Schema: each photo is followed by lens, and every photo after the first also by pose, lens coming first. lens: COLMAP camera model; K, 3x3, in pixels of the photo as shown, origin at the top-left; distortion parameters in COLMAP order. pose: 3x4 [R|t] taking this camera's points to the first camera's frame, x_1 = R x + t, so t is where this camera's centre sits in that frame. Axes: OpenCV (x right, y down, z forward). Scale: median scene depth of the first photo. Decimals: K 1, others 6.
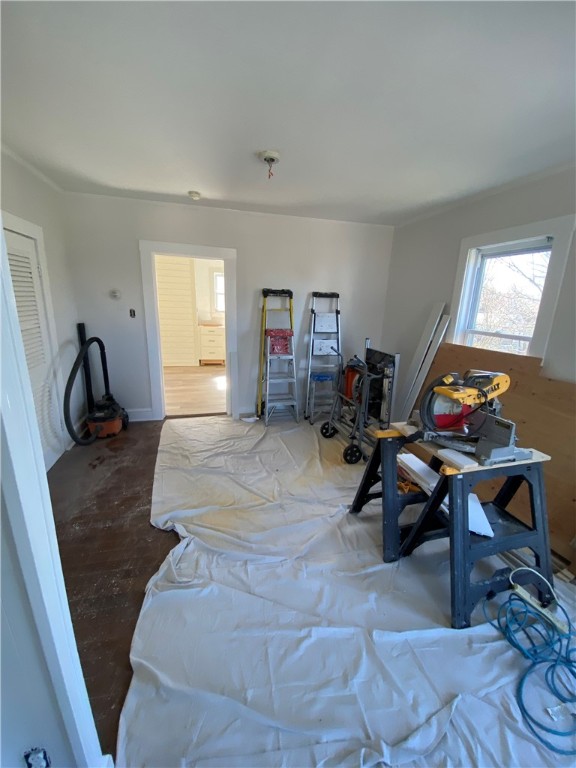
lens RADIAL K [[316.7, 0, 288.0], [0, 316.7, 384.0], [0, 0, 1]] dist [0.000686, 0.000121]
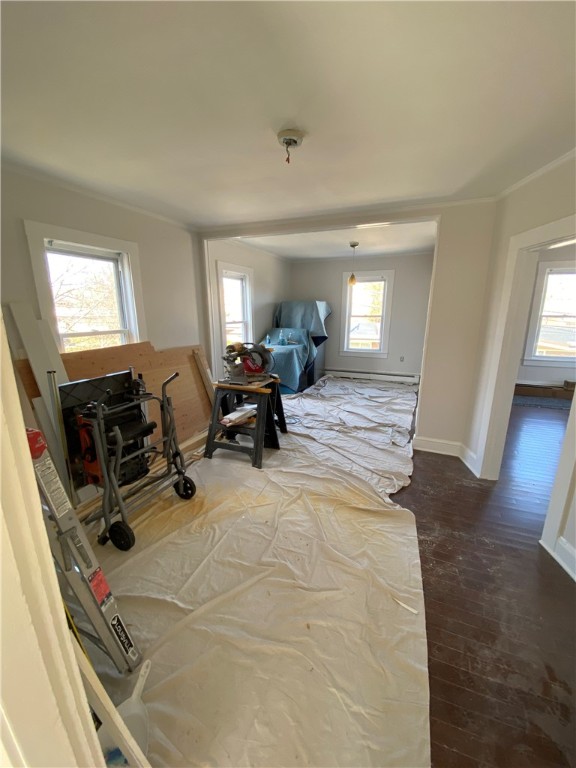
lens RADIAL K [[316.7, 0, 288.0], [0, 316.7, 384.0], [0, 0, 1]] dist [0.000686, 0.000121]
pose [[-0.774278, -0.192598, 0.602827, -0.649008], [0.127034, 0.885875, 0.446193, -0.510418], [-0.619965, 0.422056, -0.661447, 1.770755]]
